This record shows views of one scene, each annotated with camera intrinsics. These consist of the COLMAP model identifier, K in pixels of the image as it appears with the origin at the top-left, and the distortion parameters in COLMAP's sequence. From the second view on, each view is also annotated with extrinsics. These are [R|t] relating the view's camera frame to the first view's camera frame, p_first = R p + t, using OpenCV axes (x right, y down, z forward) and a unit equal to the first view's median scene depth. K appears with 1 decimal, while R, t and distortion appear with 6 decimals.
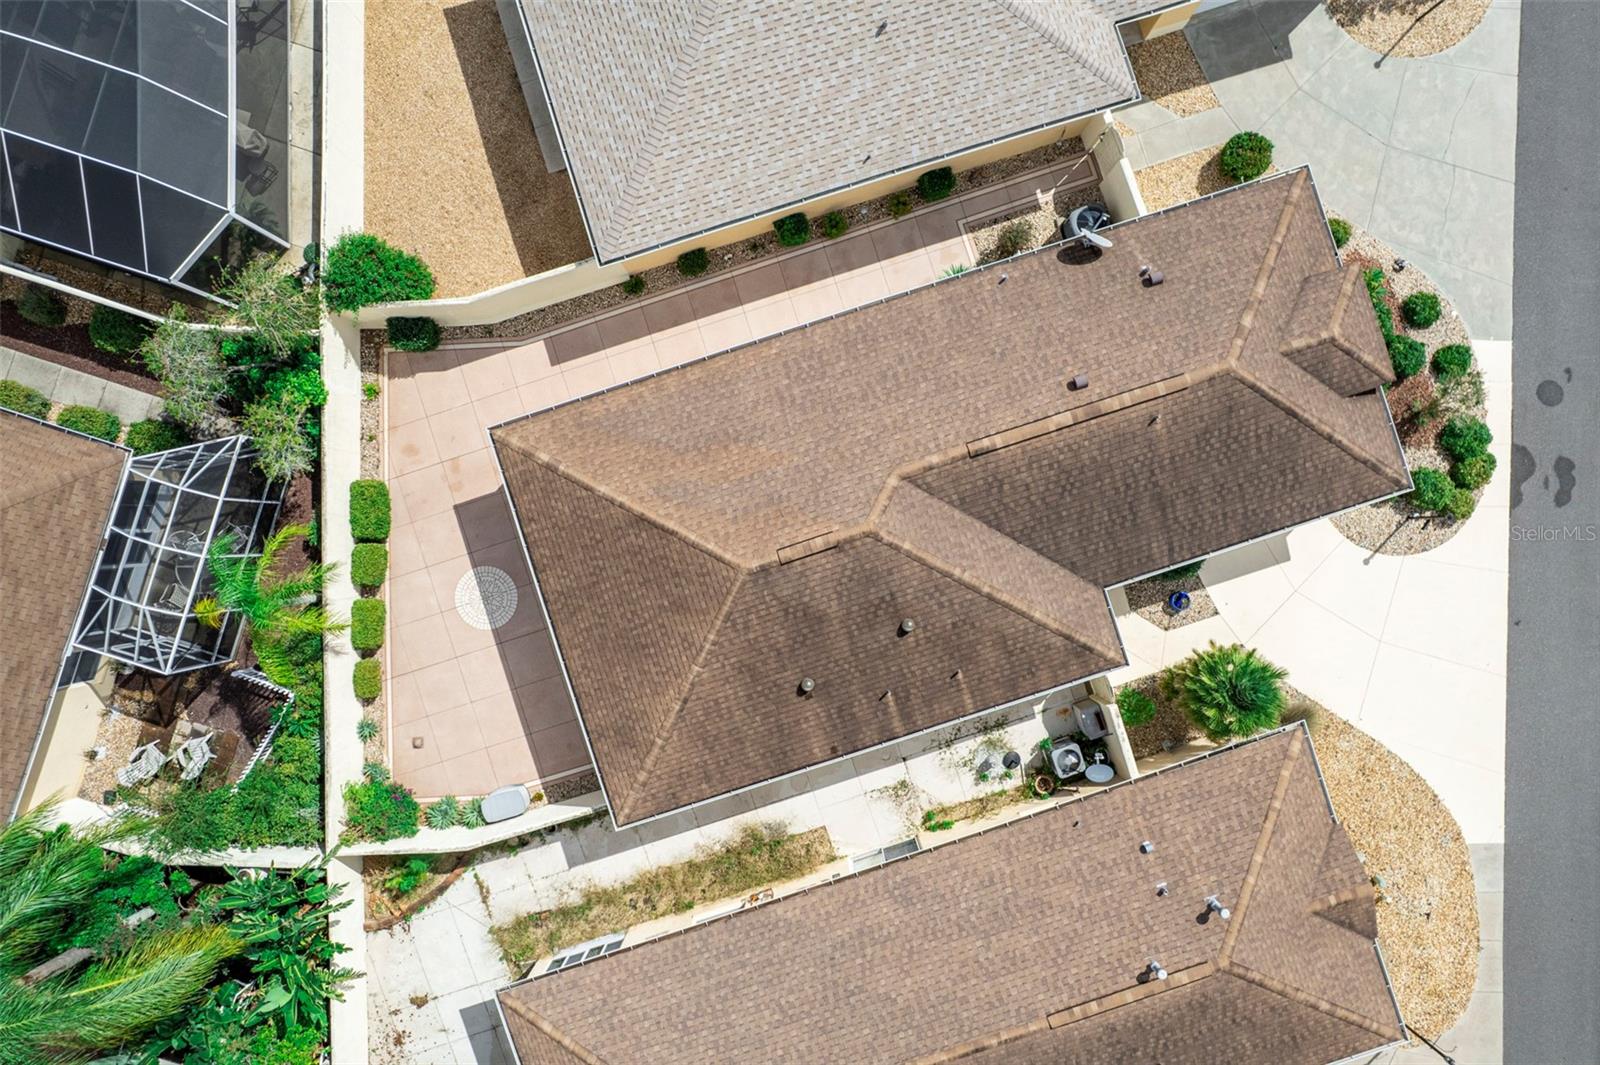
lens RADIAL K [[990.2, 0, 830.3], [0, 990.2, 544.6], [0, 0, 1]] dist [-0.067162, 0.056316]
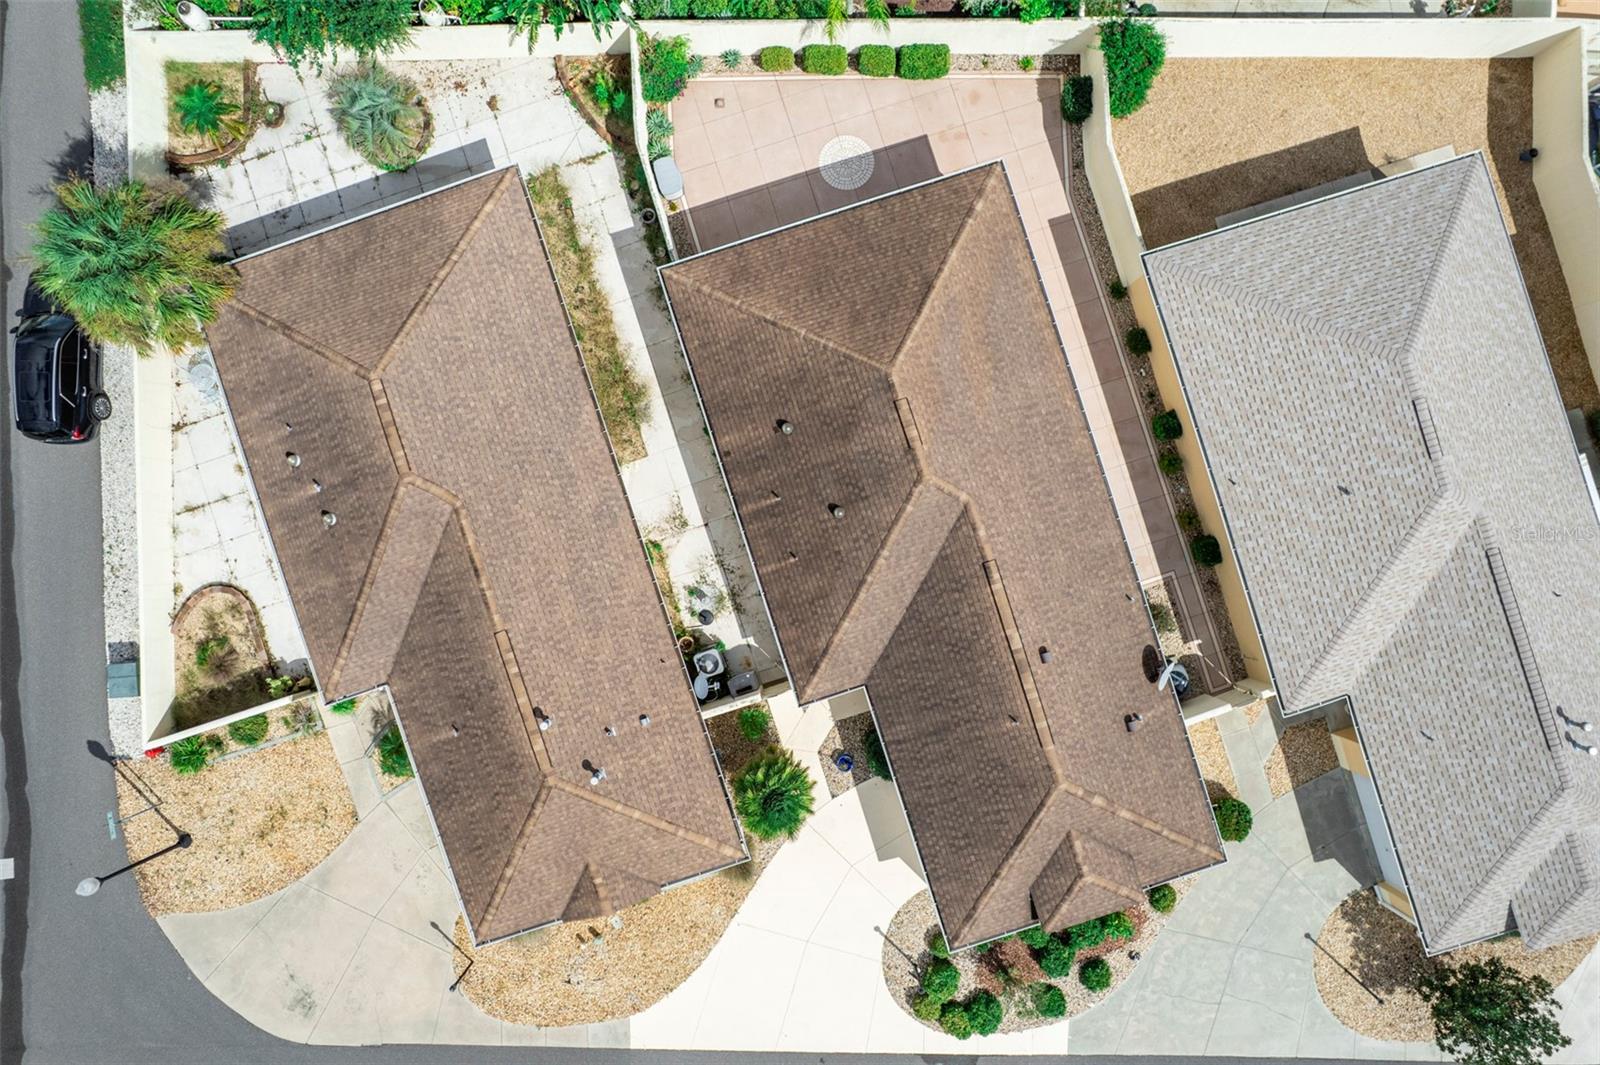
lens RADIAL K [[960.6, 0, 814.7], [0, 960.6, 541.3], [0, 0, 1]] dist [-0.058438, 0.040364]
pose [[-0.001840, 0.999994, 0.003027, 0.093120], [-0.999998, -0.001841, 0.000324, 0.093581], [0.000329, -0.003027, 0.999995, -0.121586]]
